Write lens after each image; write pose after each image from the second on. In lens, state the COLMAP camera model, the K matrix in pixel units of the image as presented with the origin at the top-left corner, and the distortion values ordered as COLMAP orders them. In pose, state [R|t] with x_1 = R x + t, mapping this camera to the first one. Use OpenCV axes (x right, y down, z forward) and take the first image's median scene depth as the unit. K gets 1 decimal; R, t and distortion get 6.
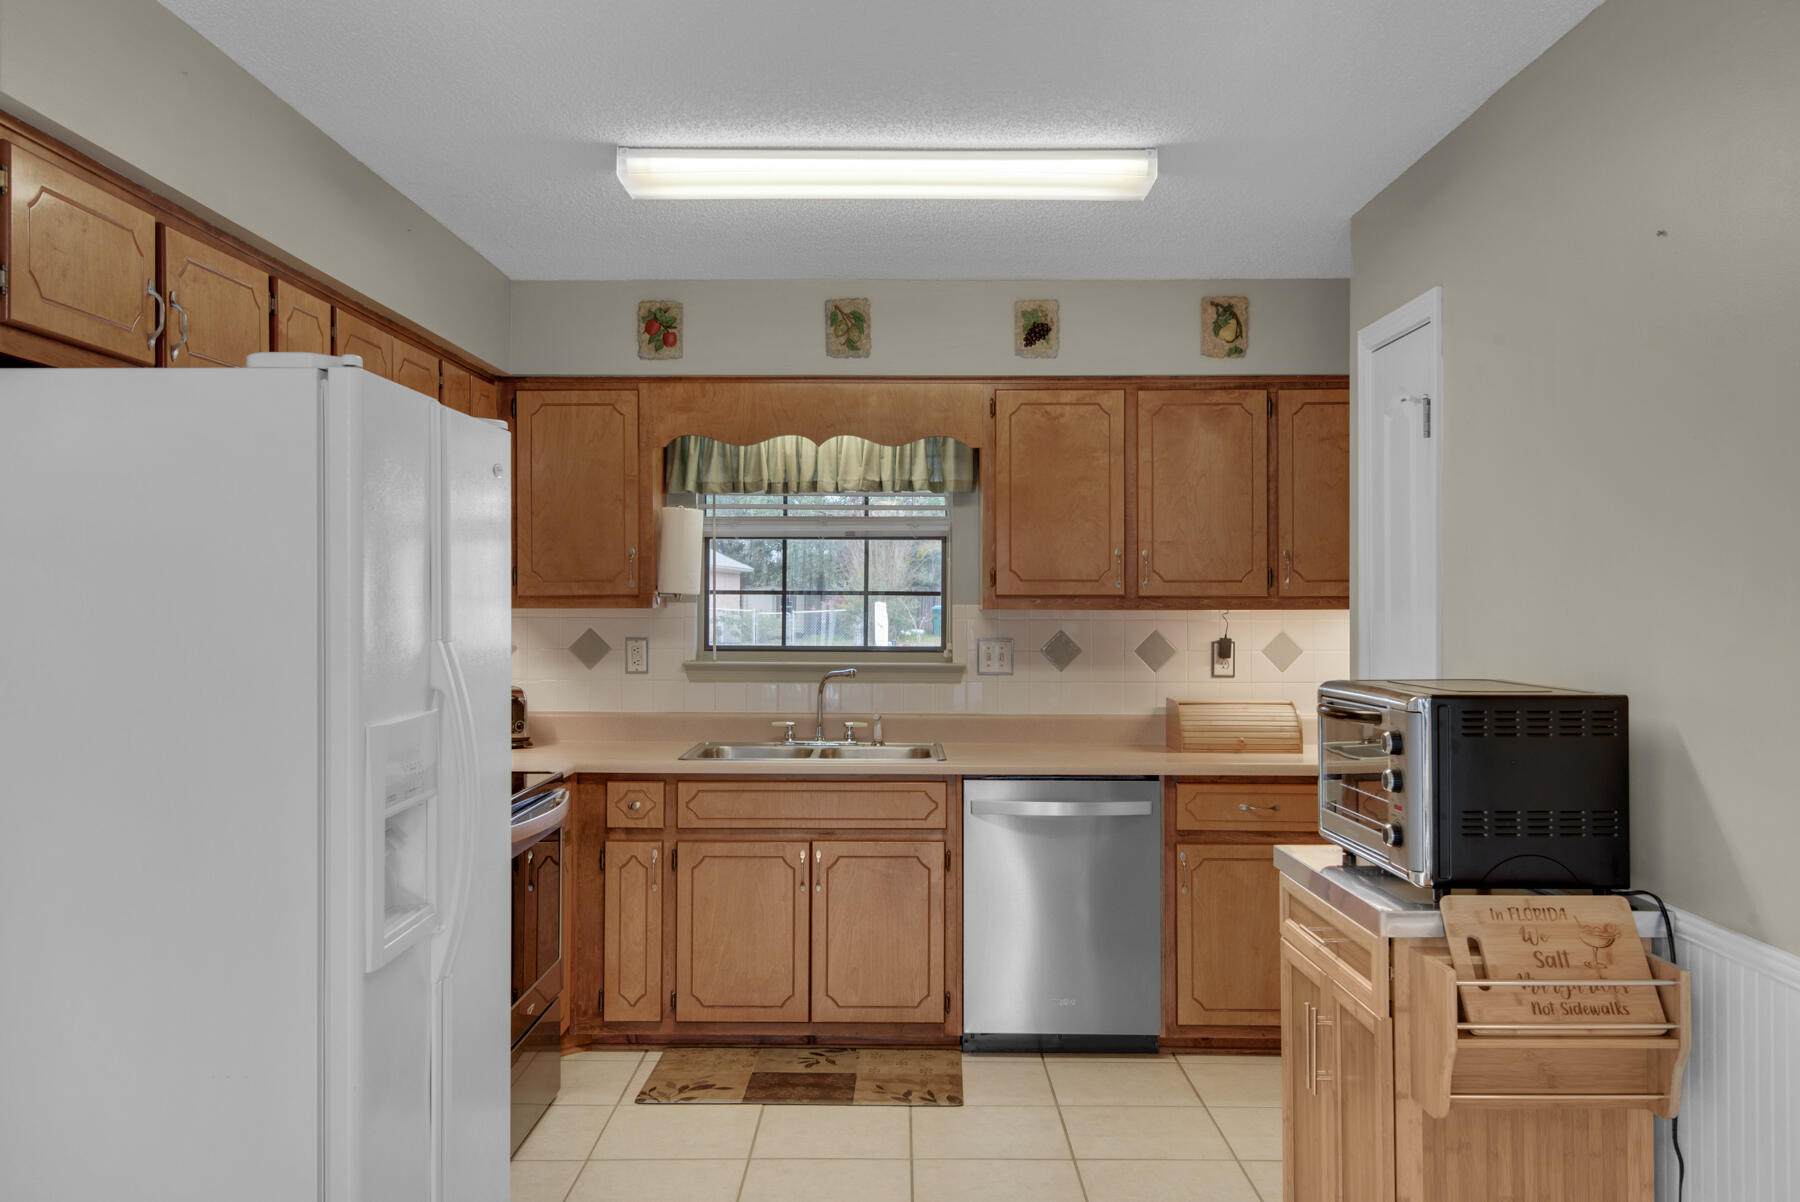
lens RADIAL K [[1523.0, 0, 906.3], [0, 1523.0, 601.6], [0, 0, 1]] dist [-0.000537, 0.008393]
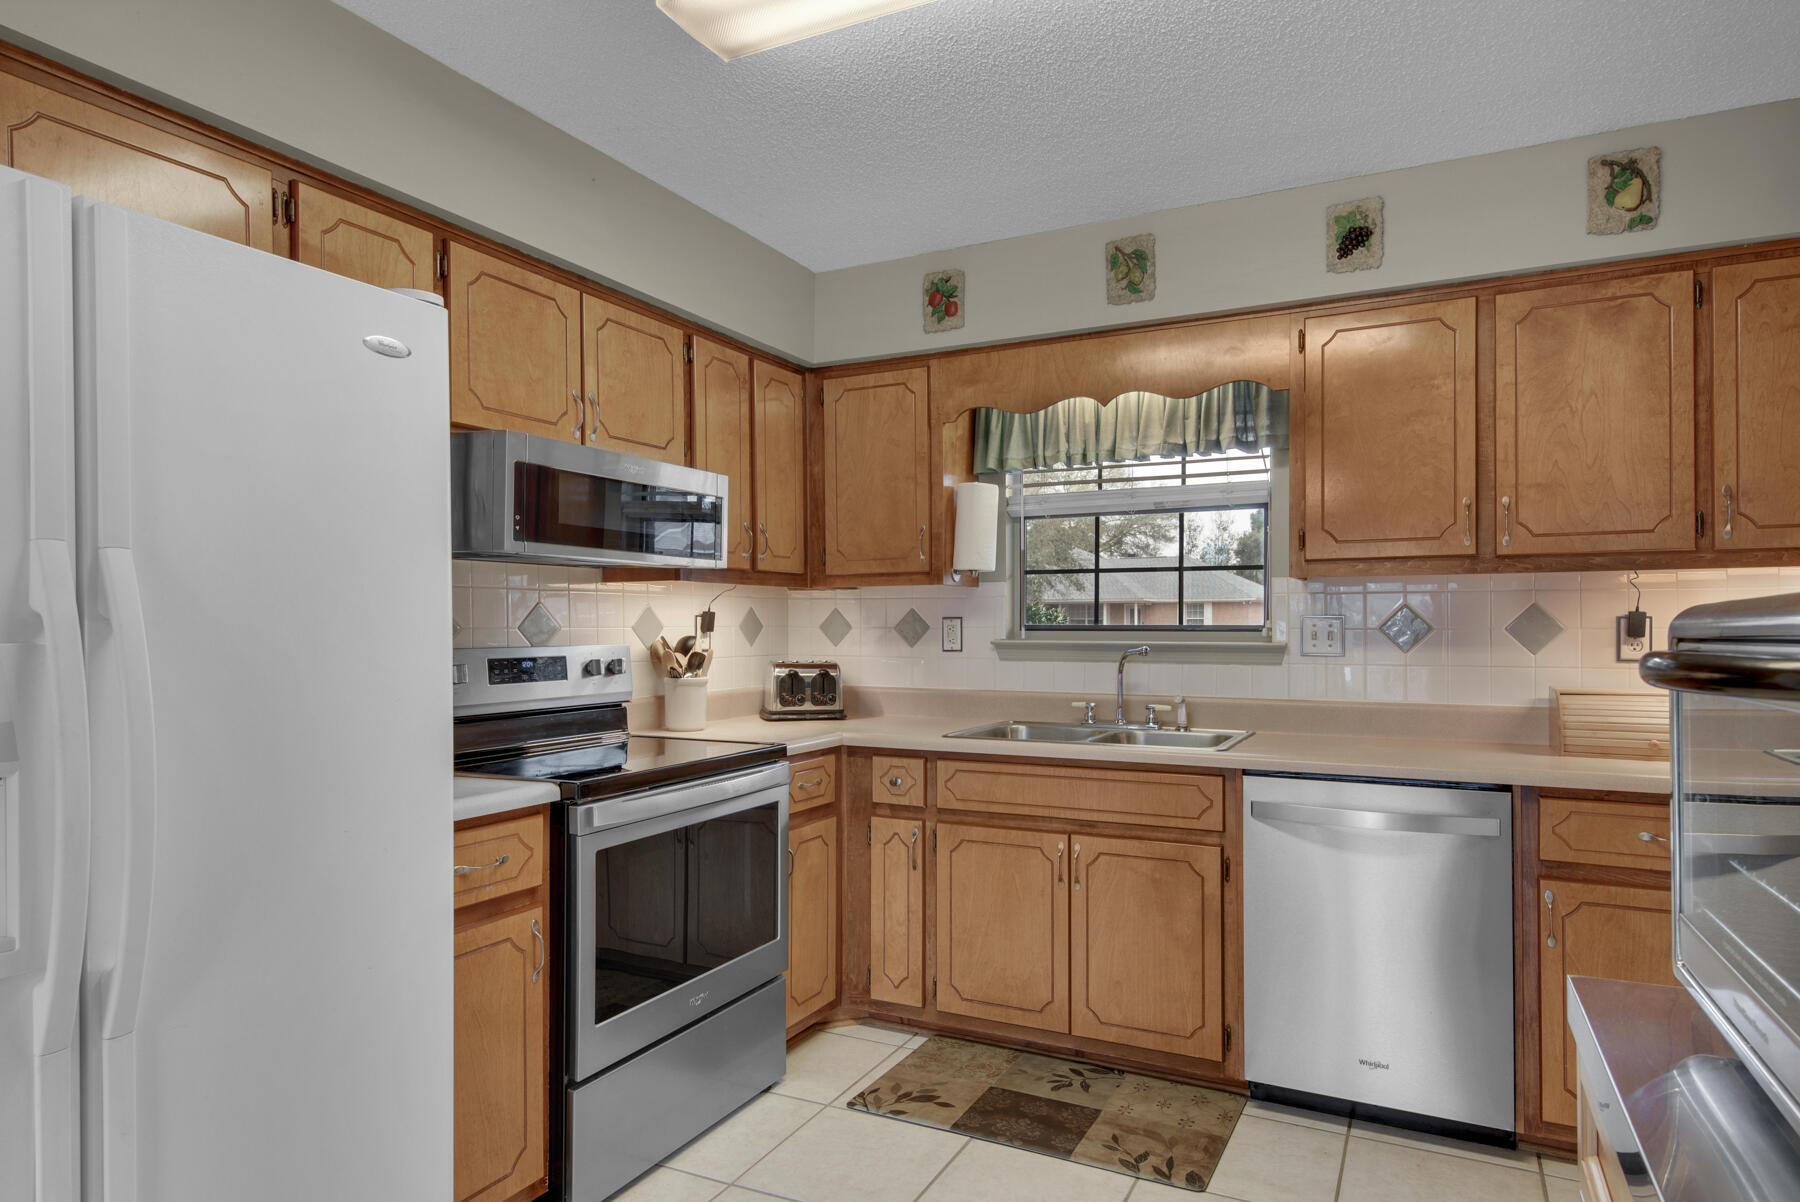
lens RADIAL K [[1087.2, 0, 885.0], [0, 1087.2, 623.4], [0, 0, 1]] dist [0.012811, -0.015287]
pose [[0.901235, -0.002082, -0.433326, 0.112139], [0.001756, 0.999998, -0.001153, 0.031954], [0.433327, 0.000278, 0.901237, 0.355298]]
